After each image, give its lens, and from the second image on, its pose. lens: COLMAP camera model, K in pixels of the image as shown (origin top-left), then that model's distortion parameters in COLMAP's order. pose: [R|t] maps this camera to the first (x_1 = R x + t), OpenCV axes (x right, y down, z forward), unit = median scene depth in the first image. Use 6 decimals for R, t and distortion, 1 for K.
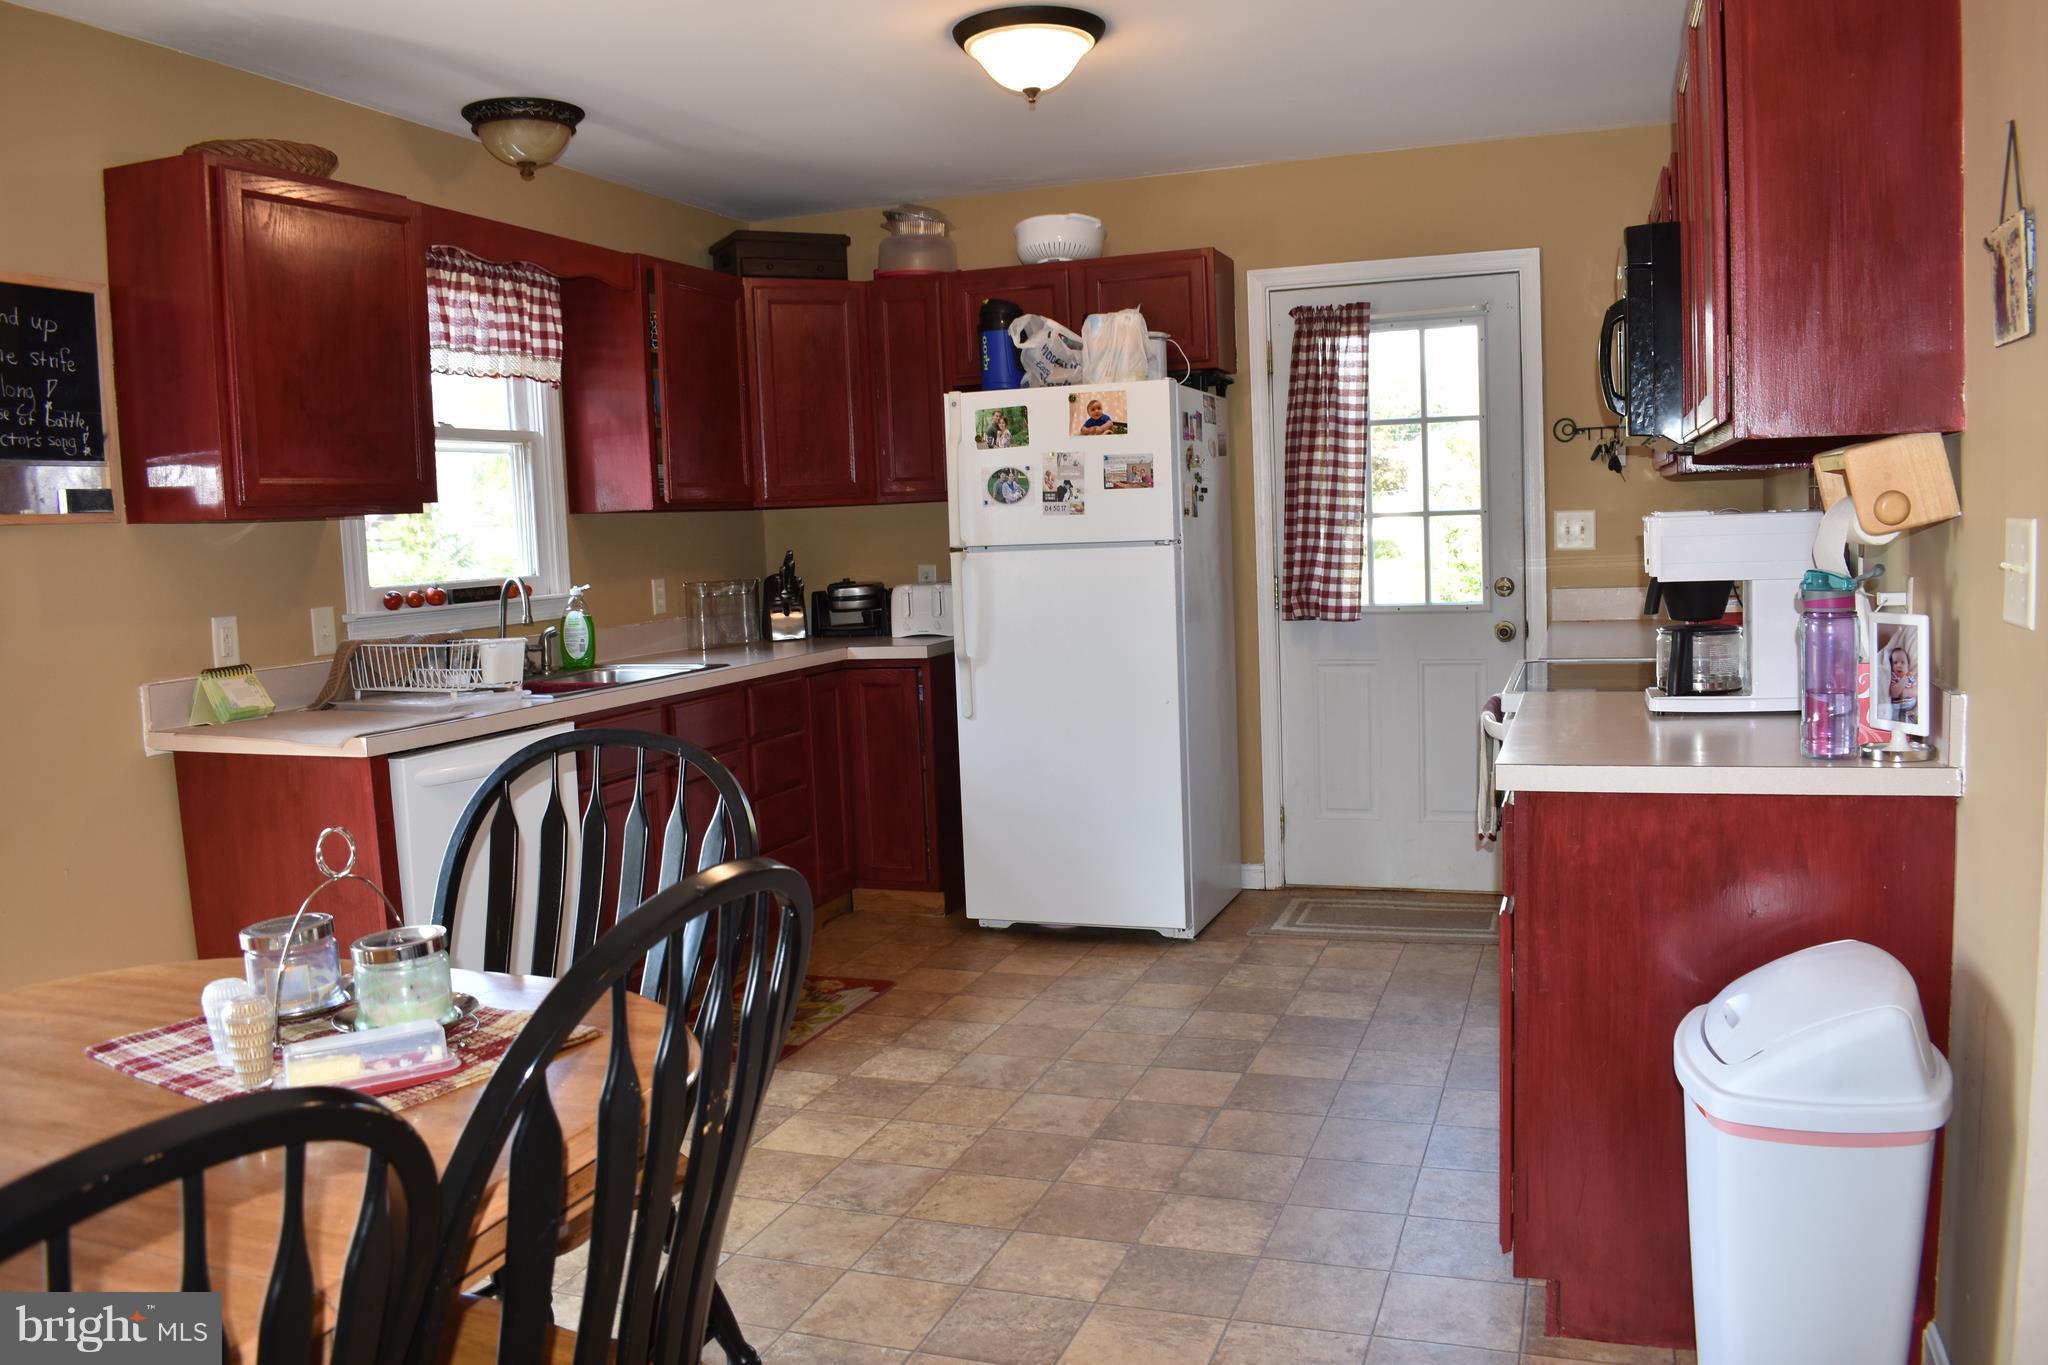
lens RADIAL K [[1619.2, 0, 1029.1], [0, 1619.2, 682.6], [0, 0, 1]] dist [-0.084930, 0.008413]
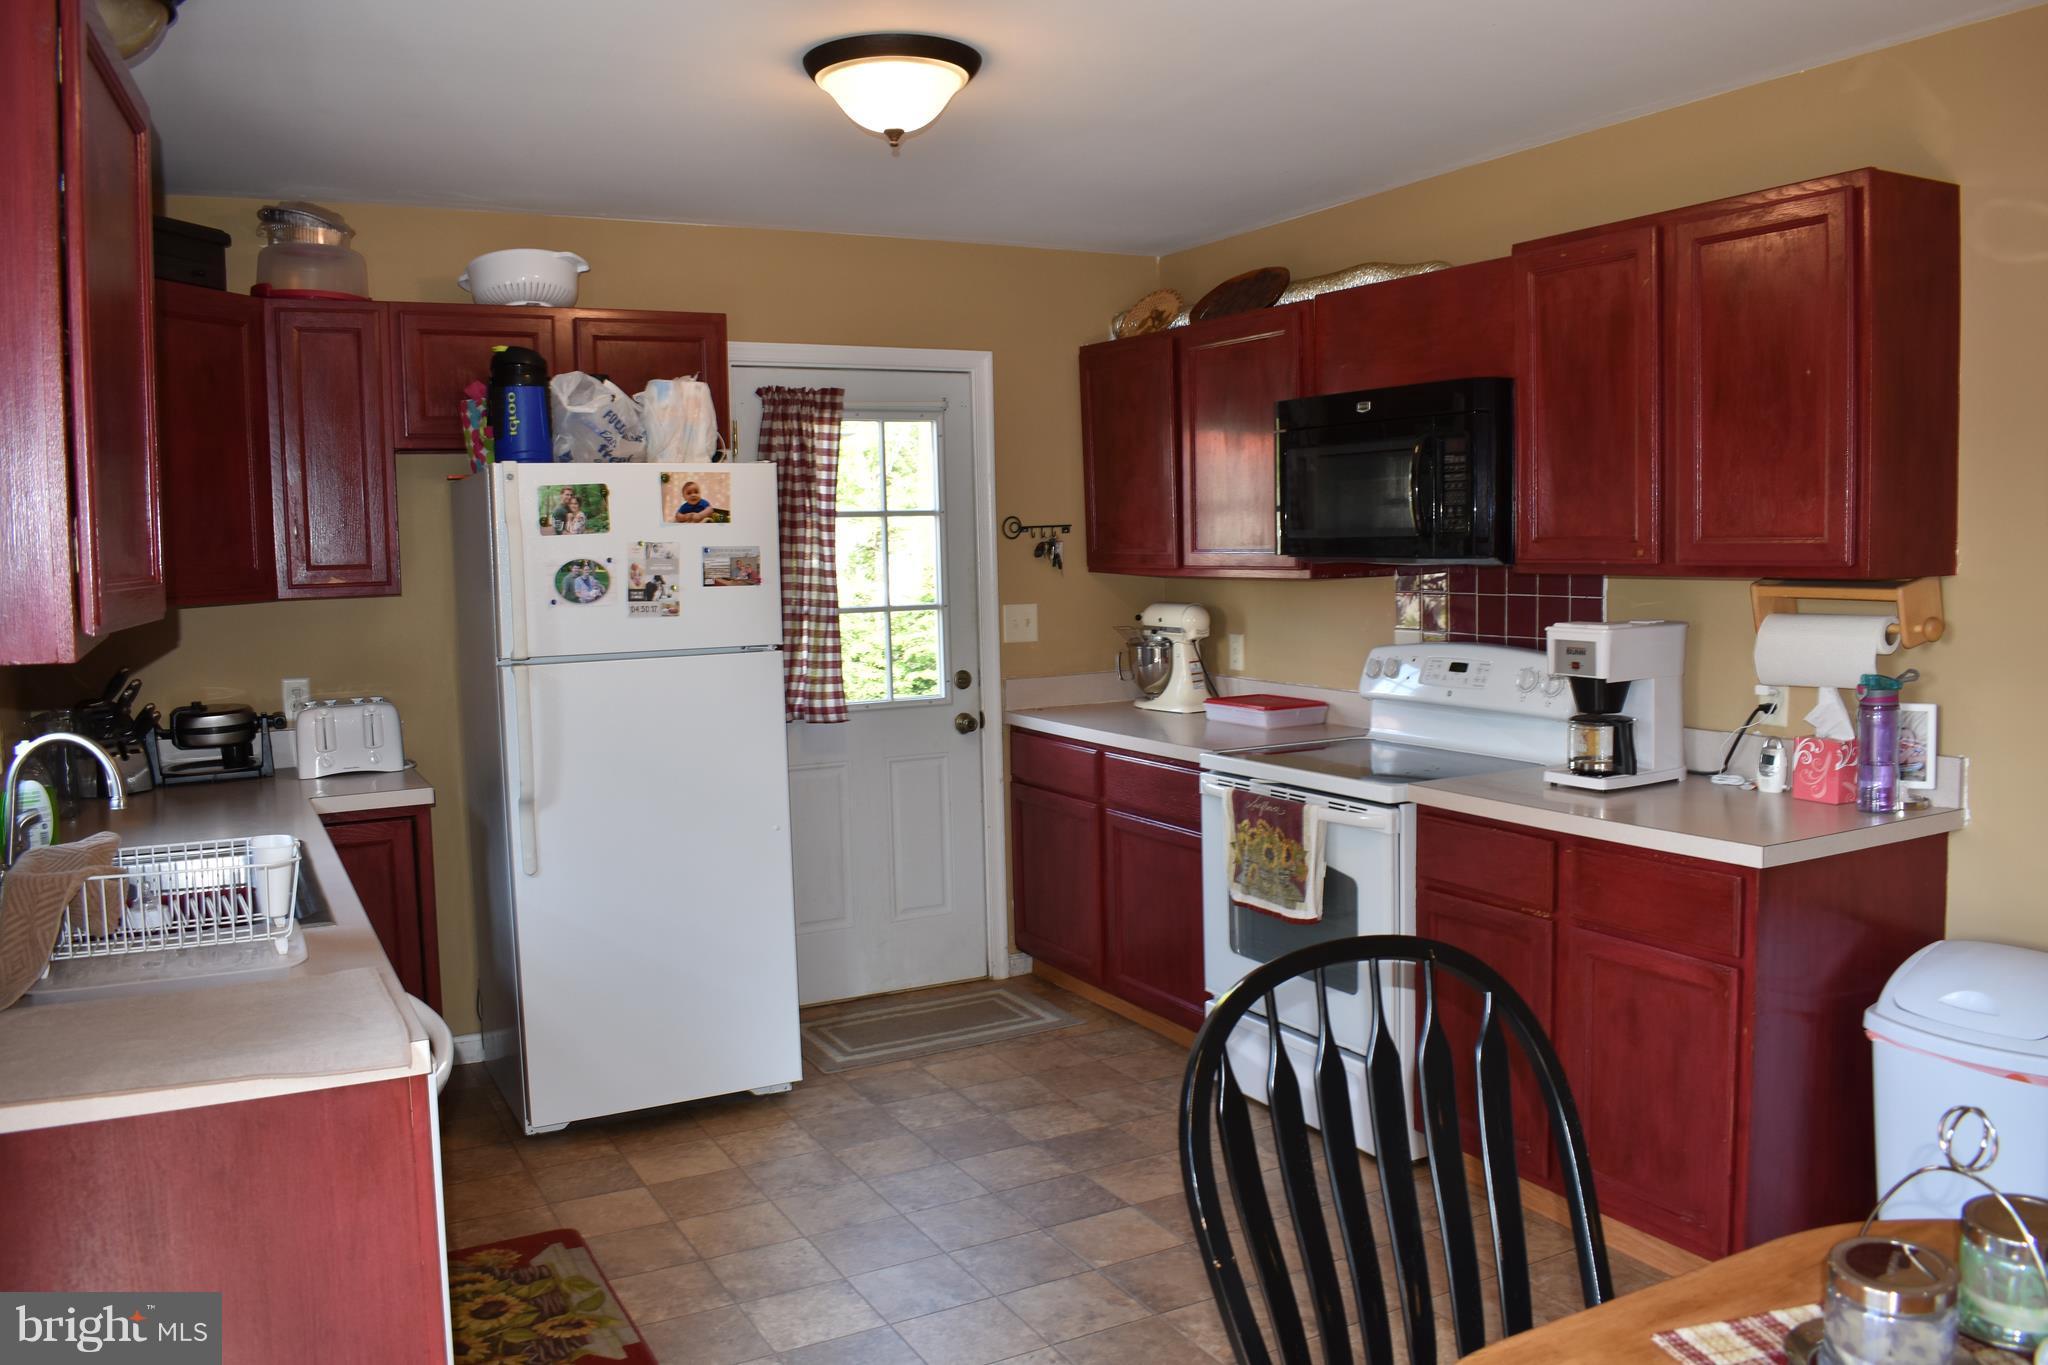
lens RADIAL K [[1619.2, 0, 1042.2], [0, 1619.2, 680.9], [0, 0, 1]] dist [-0.084930, 0.008413]
pose [[0.664576, -0.040325, 0.746132, -0.461764], [0.070815, 0.997447, -0.009166, -0.048624], [-0.743858, 0.058929, 0.665735, 0.298266]]
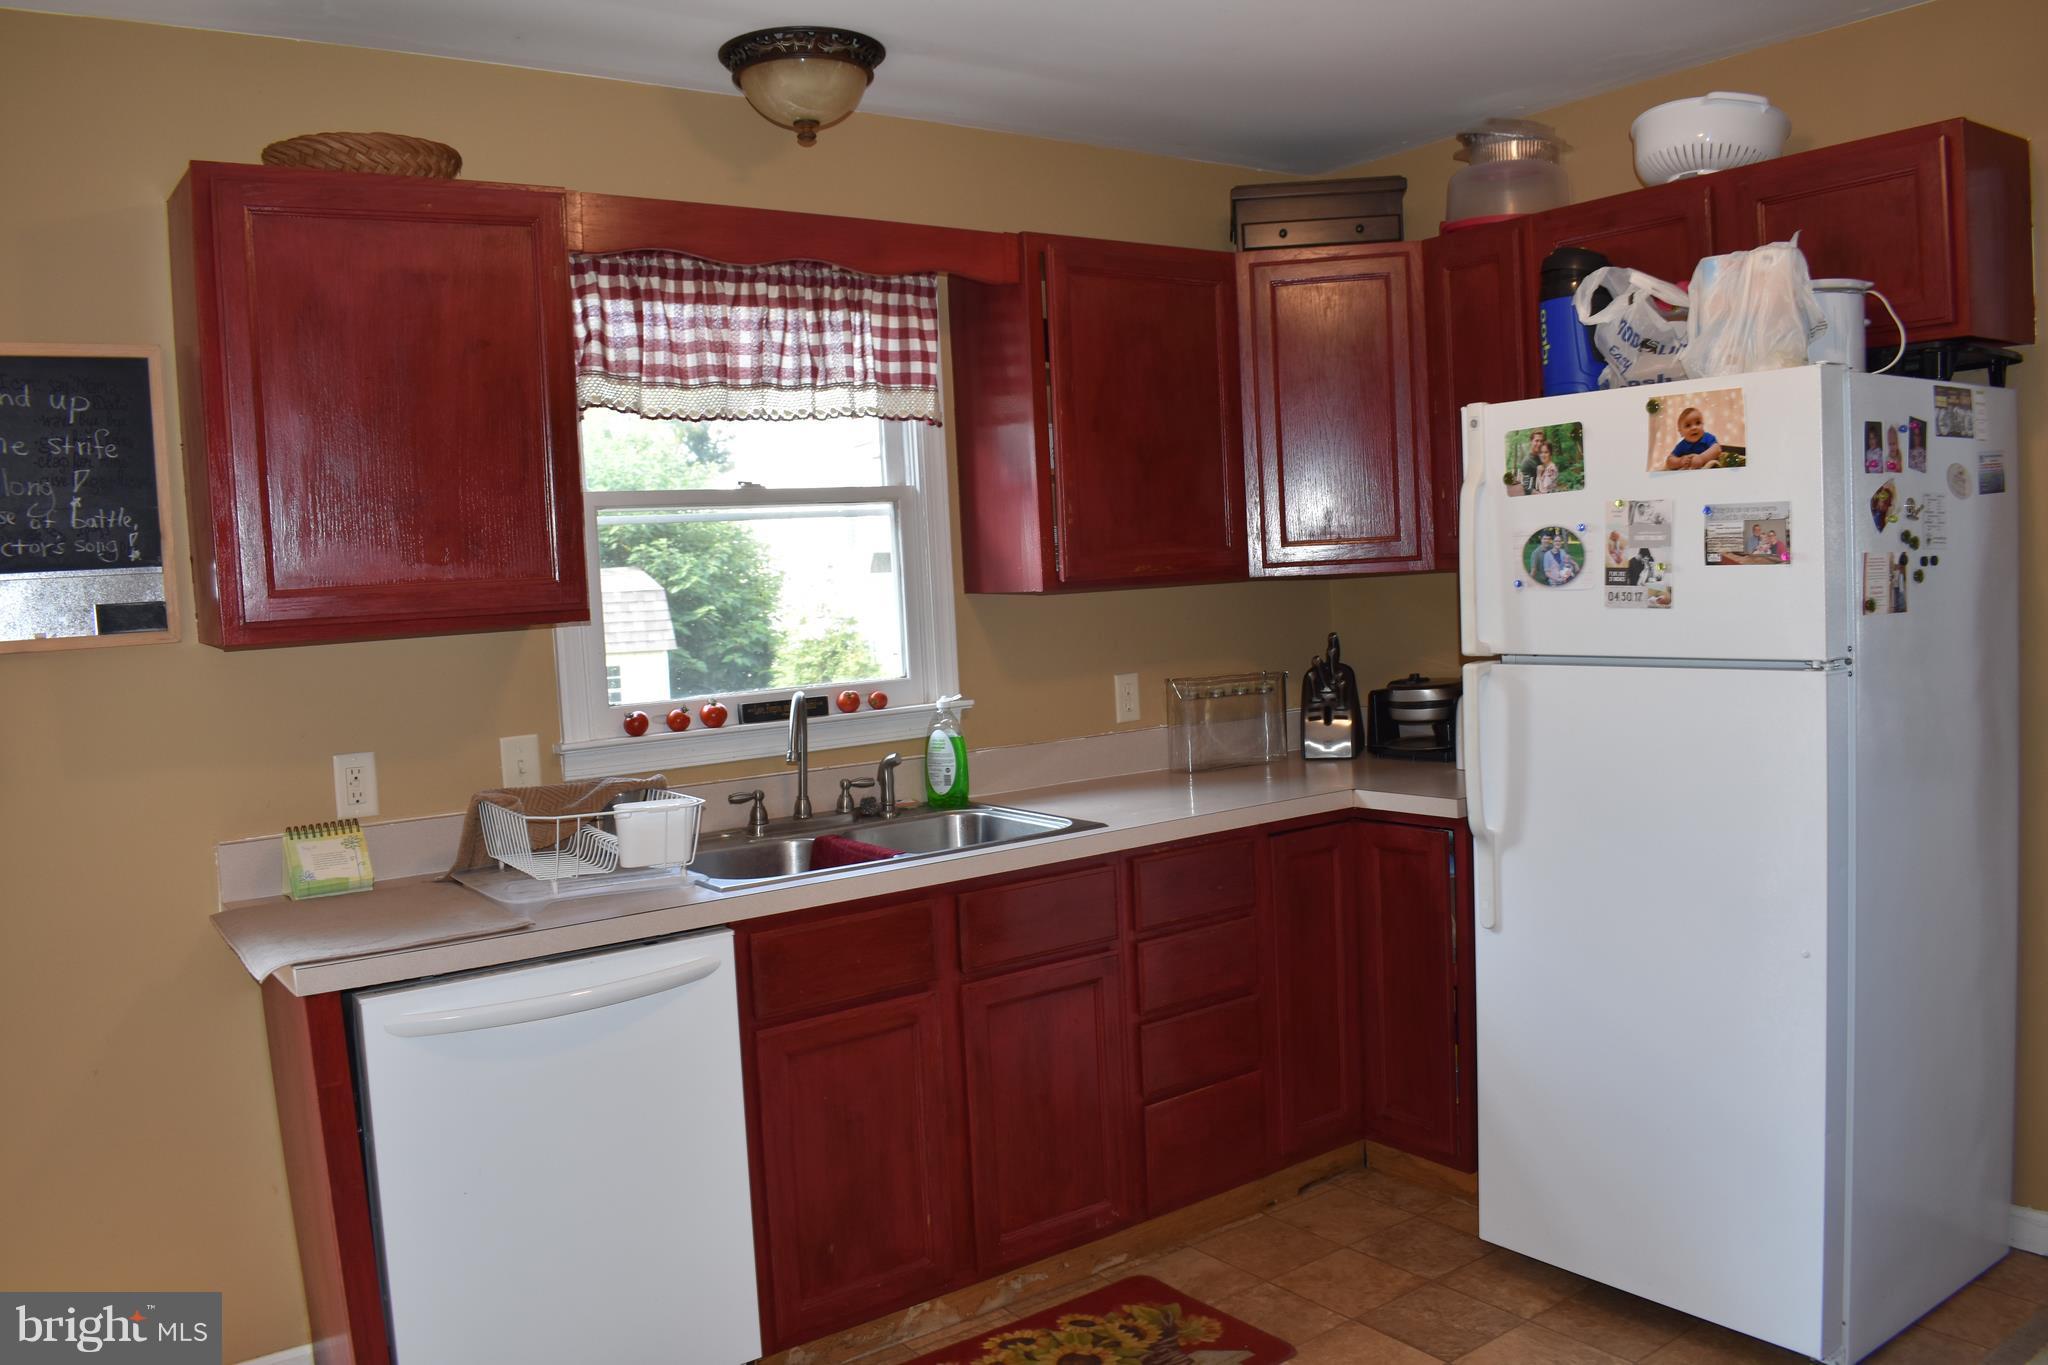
lens RADIAL K [[1619.2, 0, 1026.6], [0, 1619.2, 681.6], [0, 0, 1]] dist [-0.084930, 0.008413]
pose [[0.830814, 0.038249, -0.555235, 0.156910], [-0.038145, 0.999203, 0.011757, -0.075064], [0.555242, 0.011412, 0.831611, 0.398645]]
